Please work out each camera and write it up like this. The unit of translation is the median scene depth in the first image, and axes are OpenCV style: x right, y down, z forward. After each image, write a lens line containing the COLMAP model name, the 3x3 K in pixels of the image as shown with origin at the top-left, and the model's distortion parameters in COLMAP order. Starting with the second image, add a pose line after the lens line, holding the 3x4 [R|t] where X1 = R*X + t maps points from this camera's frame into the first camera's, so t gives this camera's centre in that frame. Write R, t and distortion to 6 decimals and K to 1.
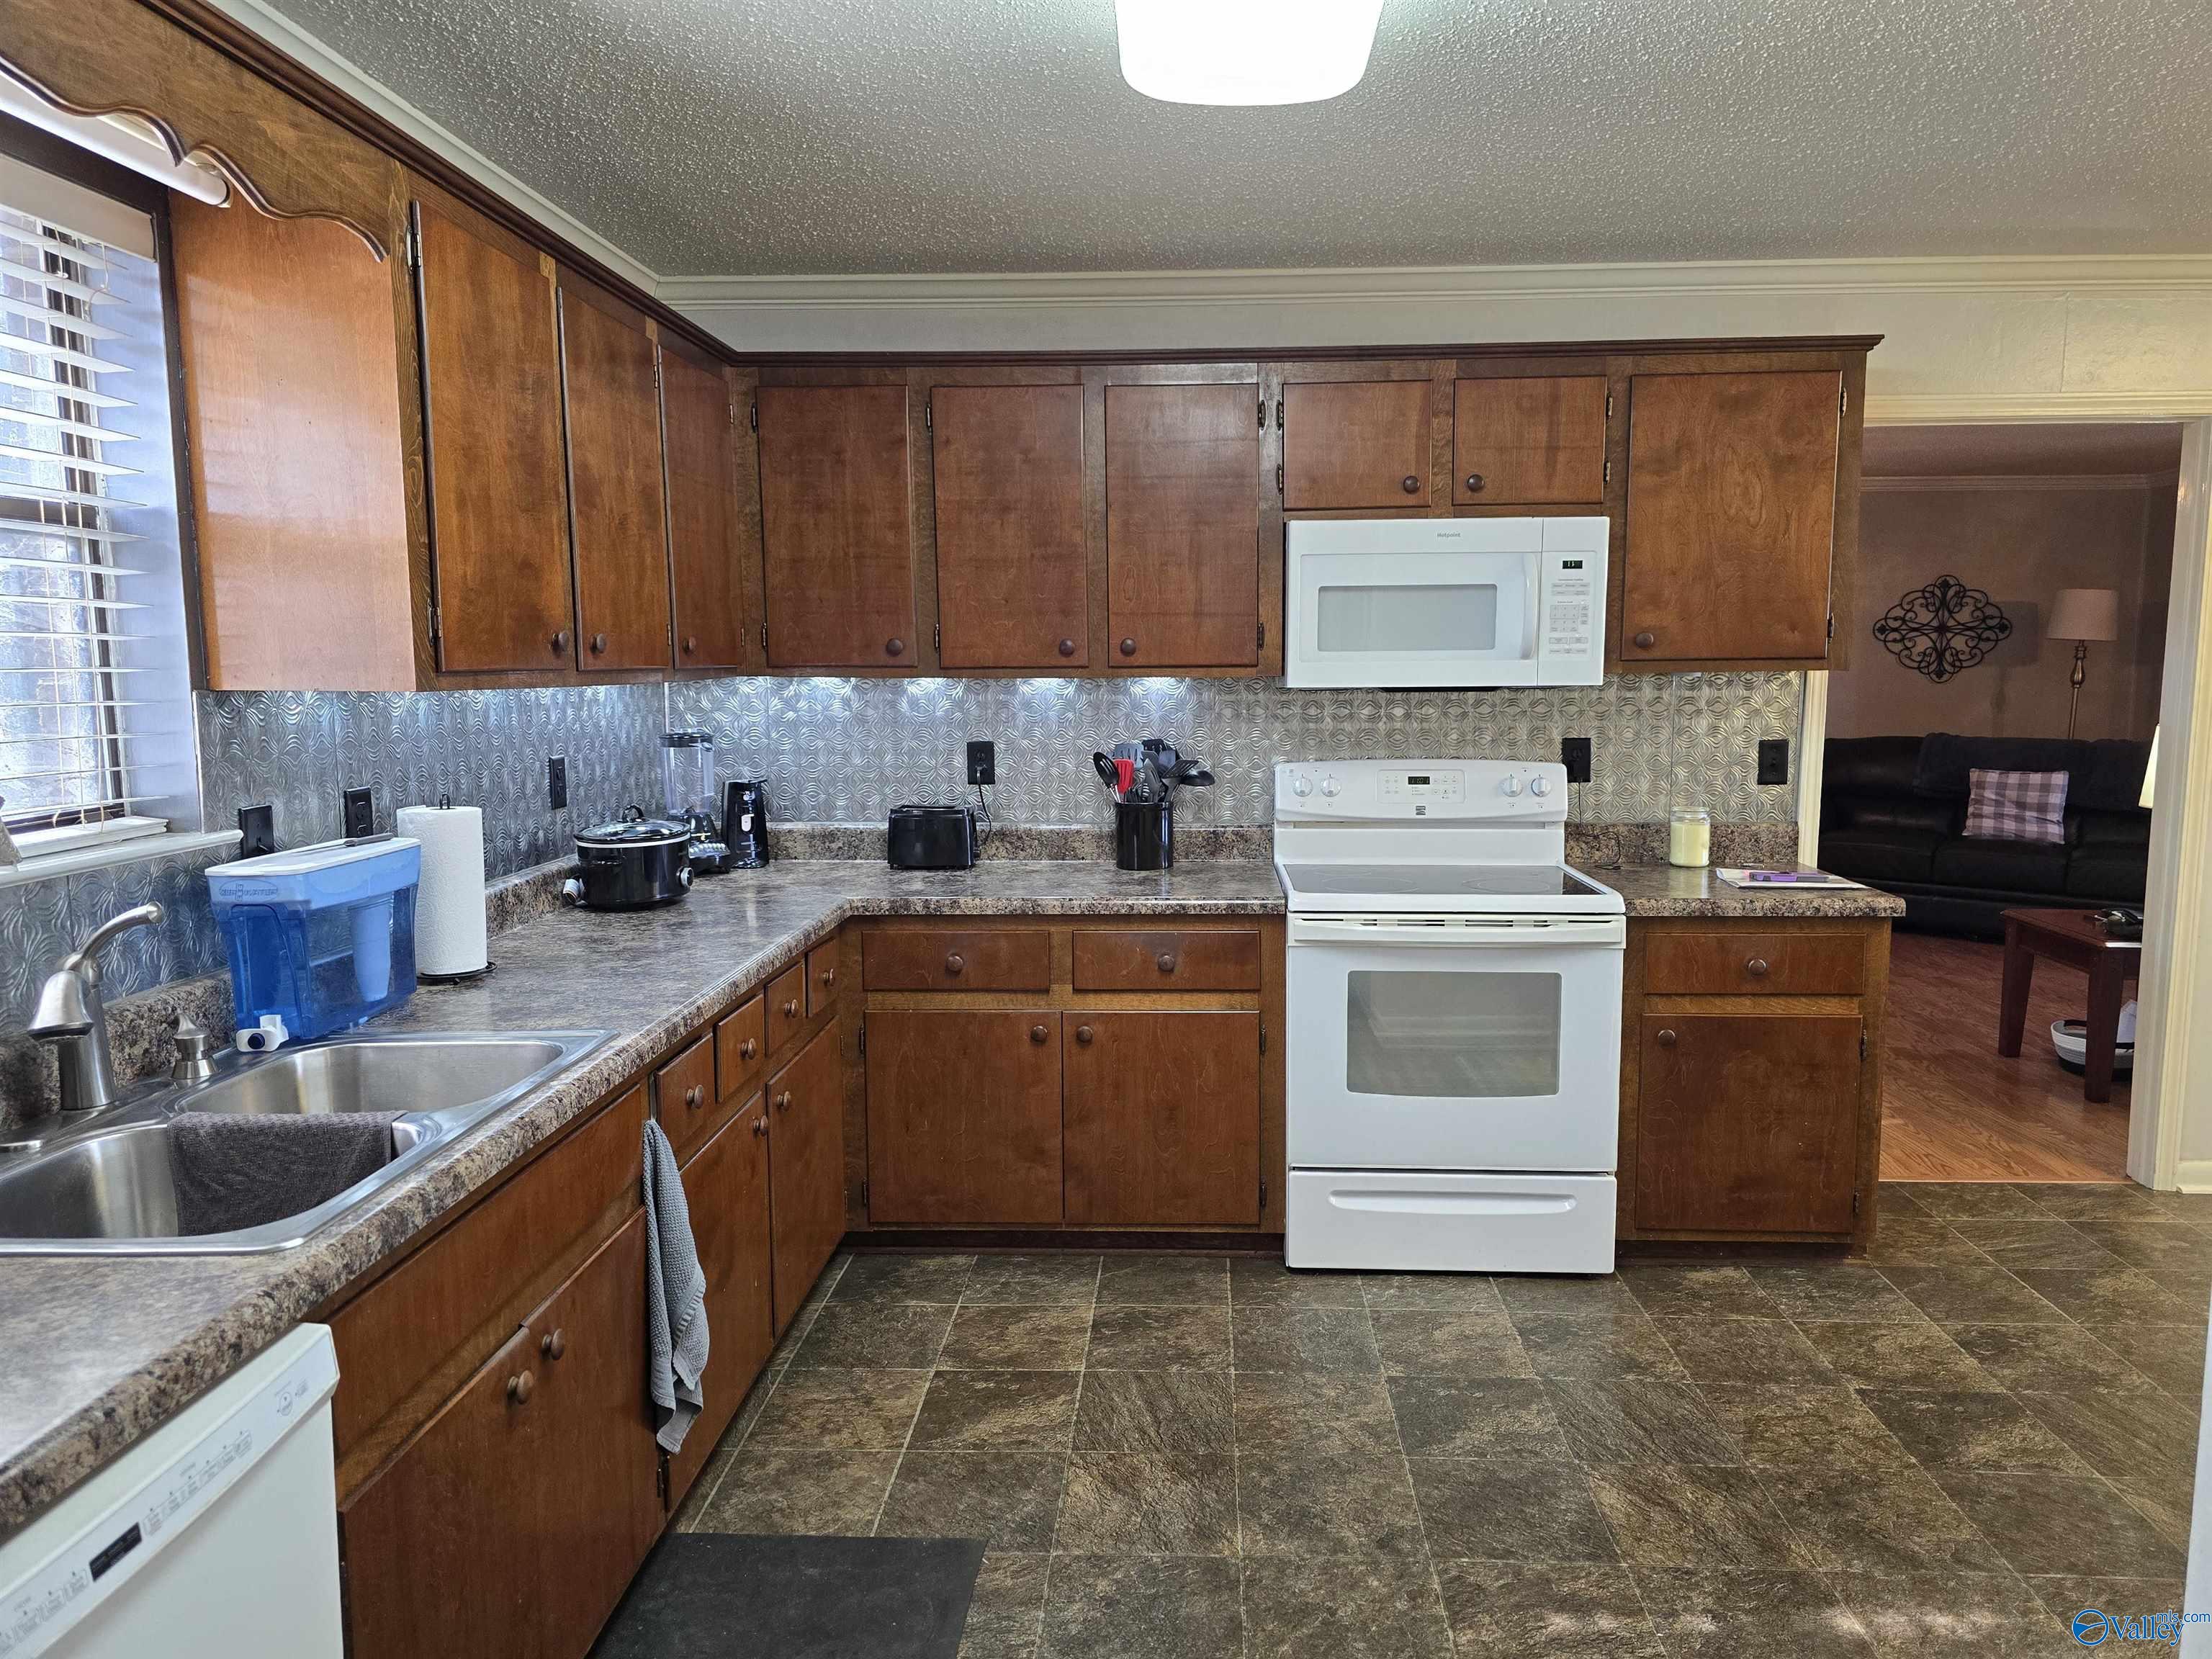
lens RADIAL K [[1469.9, 0, 1145.4], [0, 1469.9, 819.9], [0, 0, 1]] dist [0.051354, -0.045800]
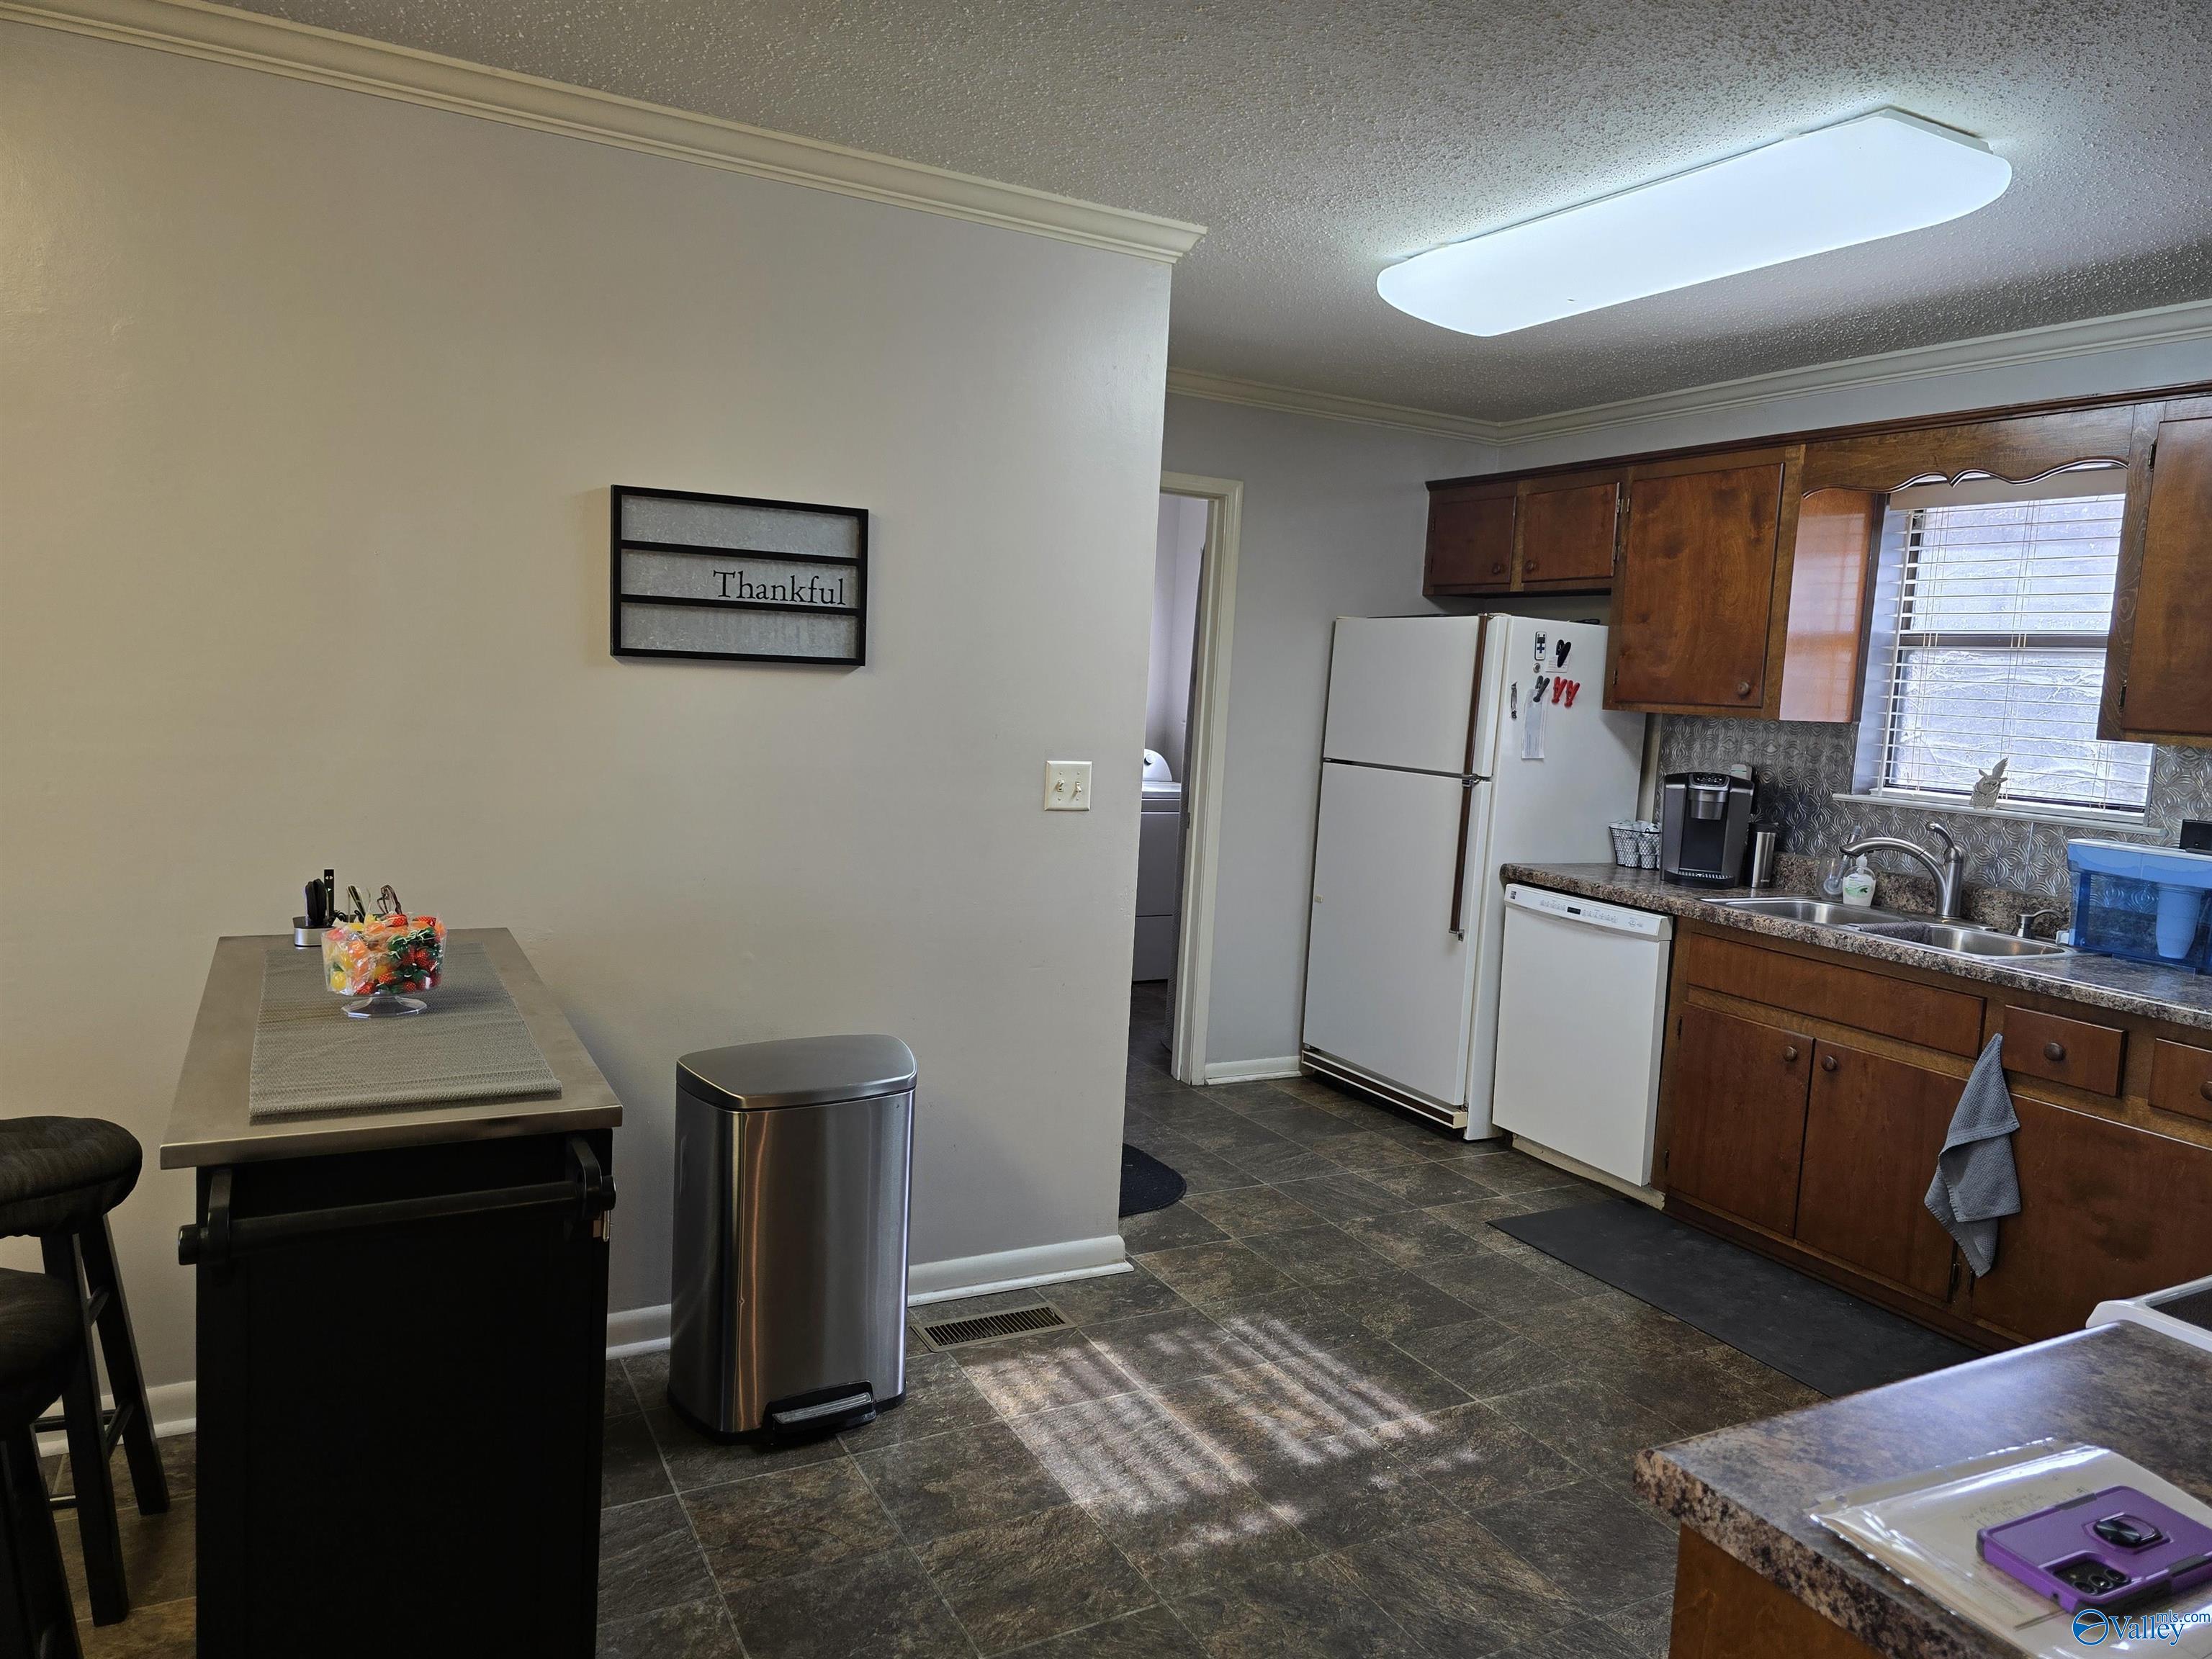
lens RADIAL K [[1469.9, 0, 1145.4], [0, 1469.9, 819.9], [0, 0, 1]] dist [0.051354, -0.045800]
pose [[-0.850330, 0.013545, -0.526076, 1.132386], [-0.108207, 0.973808, 0.199974, -0.198405], [0.515005, 0.226969, -0.826592, 1.728505]]
